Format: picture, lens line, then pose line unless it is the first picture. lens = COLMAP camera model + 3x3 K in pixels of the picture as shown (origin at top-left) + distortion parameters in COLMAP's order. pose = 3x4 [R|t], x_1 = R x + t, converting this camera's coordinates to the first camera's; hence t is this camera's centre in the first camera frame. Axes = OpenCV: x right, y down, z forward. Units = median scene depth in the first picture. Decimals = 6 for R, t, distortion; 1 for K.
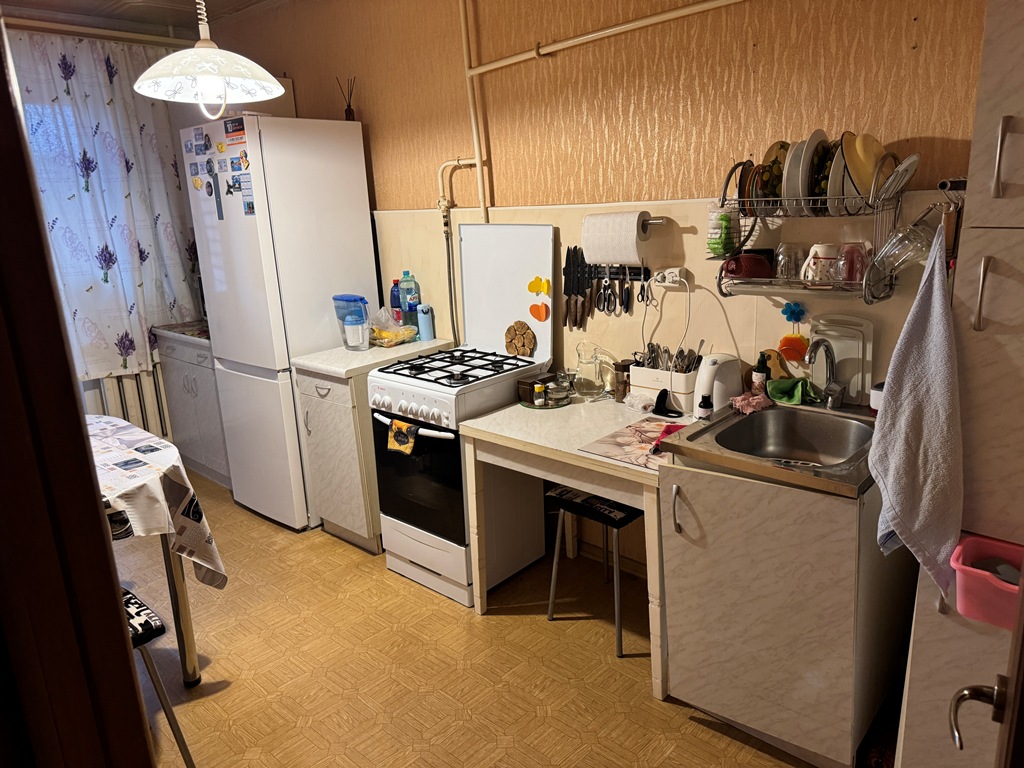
lens RADIAL K [[722.1, 0, 507.5], [0, 722.1, 388.9], [0, 0, 1]] dist [0.081087, -0.099504]
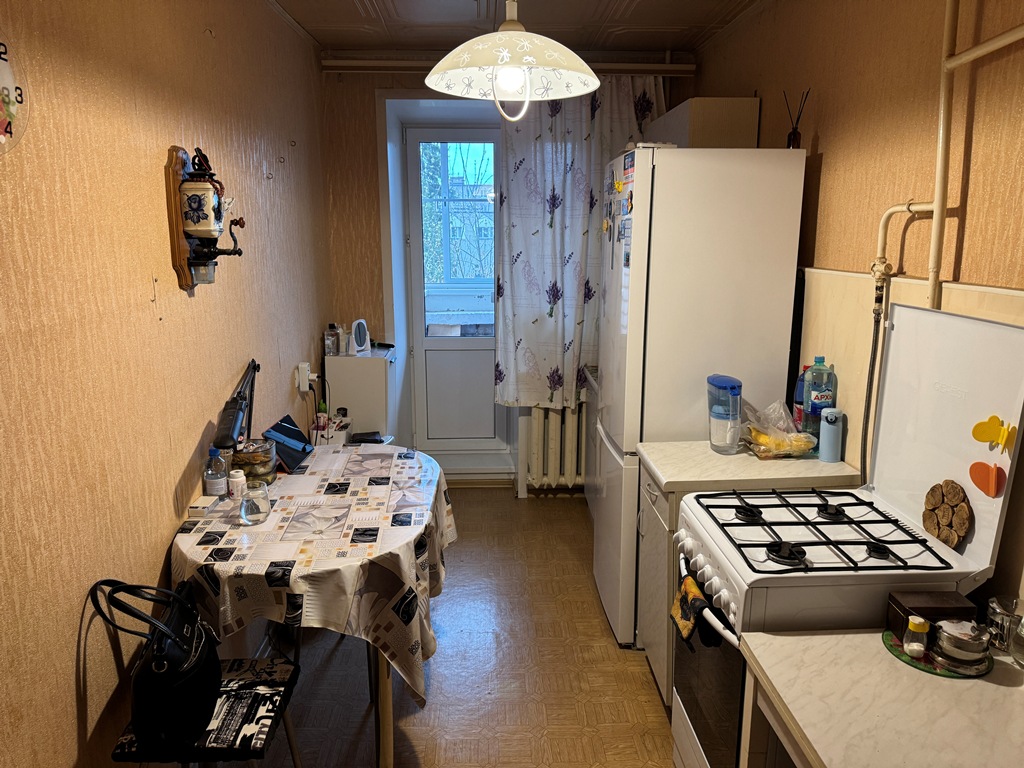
lens RADIAL K [[715.4, 0, 516.2], [0, 715.4, 388.9], [0, 0, 1]] dist [0.111747, -0.160582]
pose [[0.711663, 0.191959, -0.675786, 0.145834], [-0.210829, 0.975963, 0.055203, -0.124080], [0.670139, 0.103189, 0.735028, 0.334578]]
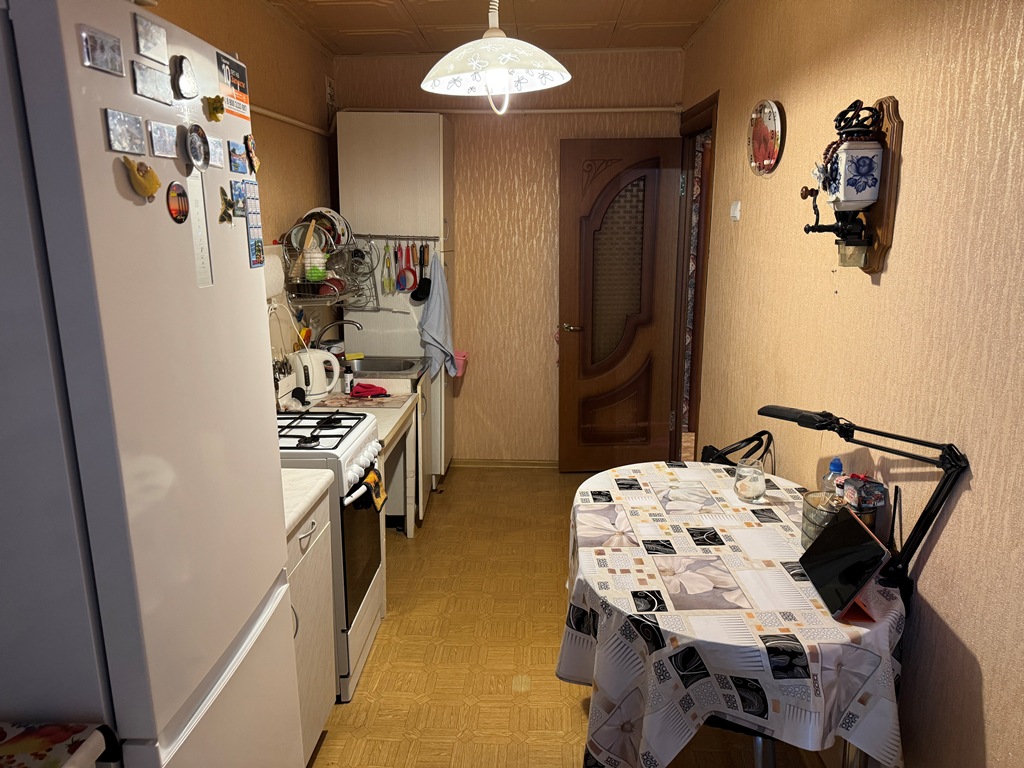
lens RADIAL K [[722.1, 0, 507.5], [0, 722.1, 388.9], [0, 0, 1]] dist [0.081087, -0.099504]
pose [[-0.644428, -0.120647, 0.755088, -0.860863], [0.236234, 0.907758, 0.346654, -0.302578], [-0.727259, 0.401771, -0.556483, 1.220276]]
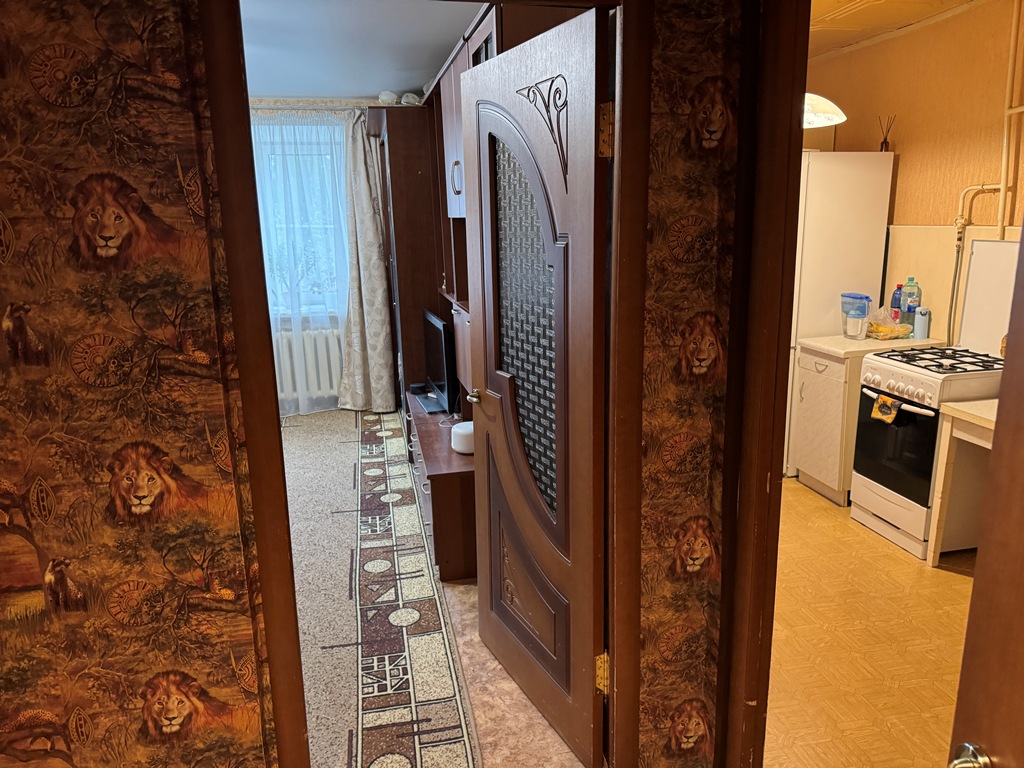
lens RADIAL K [[721.0, 0, 530.5], [0, 721.0, 386.3], [0, 0, 1]] dist [0.018674, -0.001201]
pose [[0.823216, 0.159524, -0.544855, 0.020720], [-0.163170, 0.985701, 0.042064, 0.068039], [0.543774, 0.054276, 0.837475, -0.335493]]
